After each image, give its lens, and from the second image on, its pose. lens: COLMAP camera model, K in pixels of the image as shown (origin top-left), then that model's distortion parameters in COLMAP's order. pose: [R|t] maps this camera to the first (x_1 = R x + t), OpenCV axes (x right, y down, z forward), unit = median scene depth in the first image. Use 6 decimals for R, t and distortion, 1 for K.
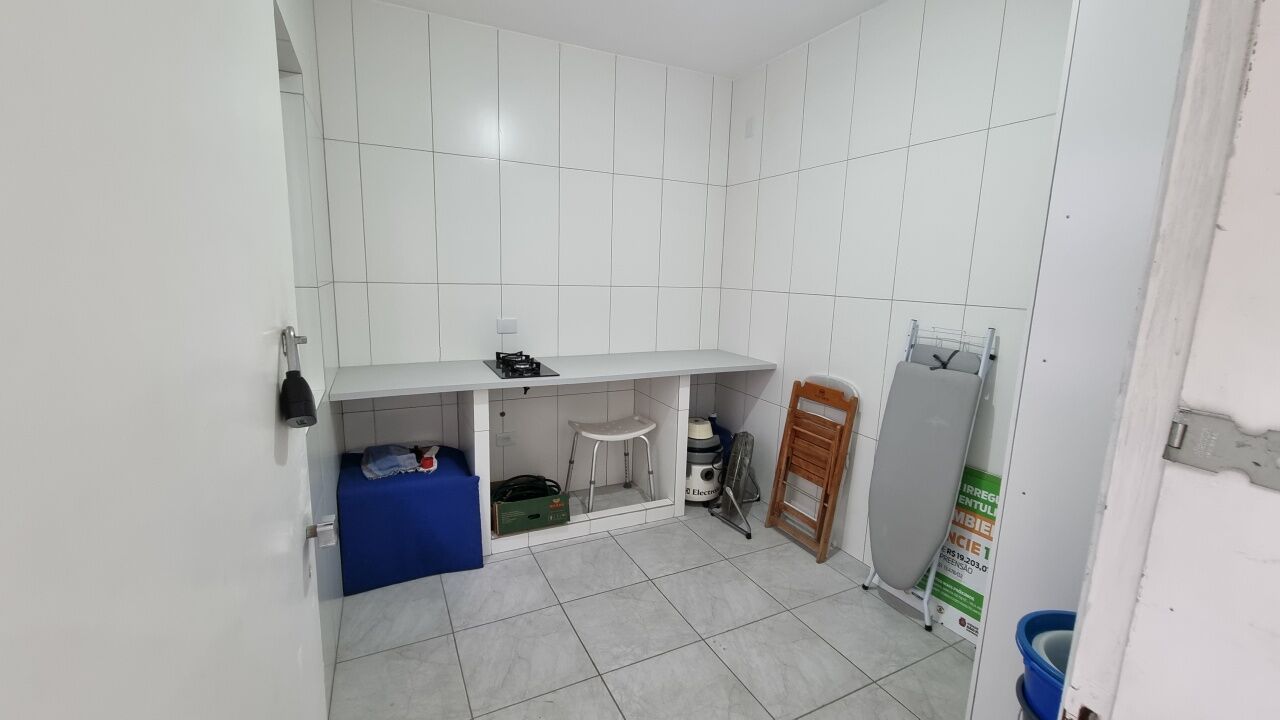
lens RADIAL K [[518.0, 0, 639.2], [0, 518.0, 360.4], [0, 0, 1]] dist [0.000495, 0.000011]
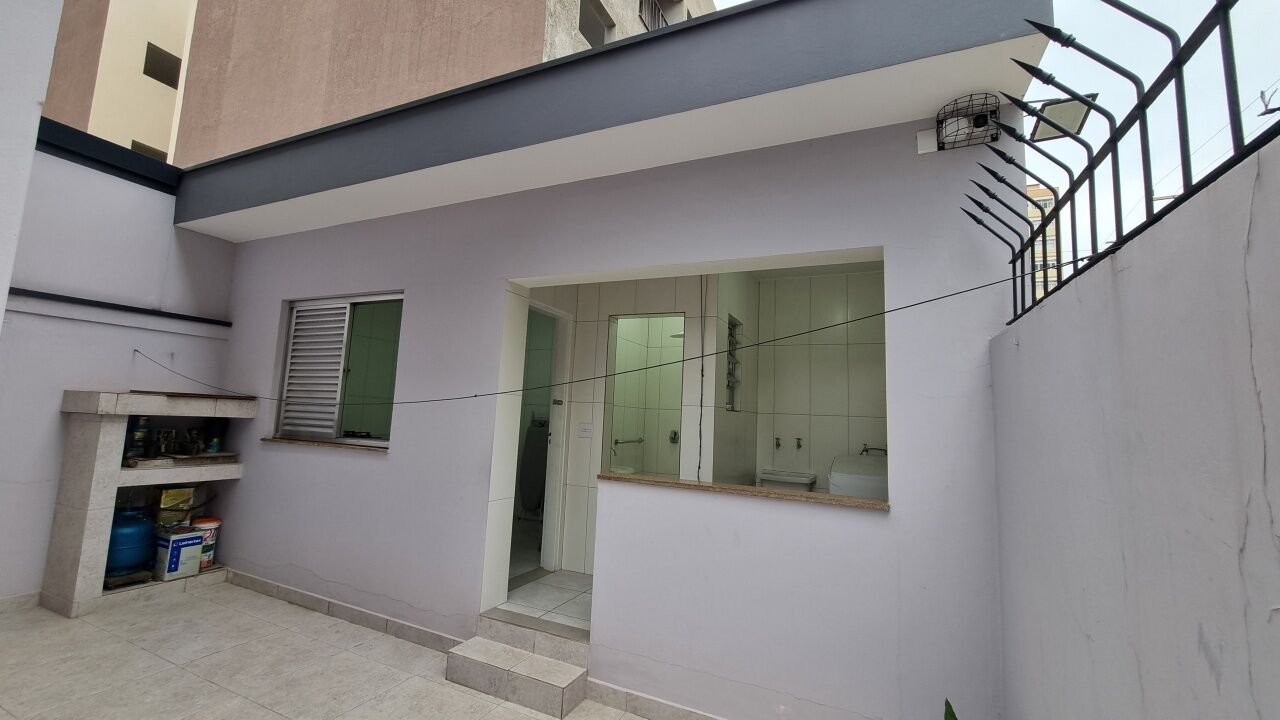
lens RADIAL K [[518.0, 0, 638.5], [0, 518.0, 358.4], [0, 0, 1]] dist [0.000495, 0.000011]
pose [[0.780217, 0.077002, 0.620752, -0.751784], [0.079250, 0.972228, -0.220209, 0.298353], [-0.620469, 0.221006, 0.752446, -1.462234]]
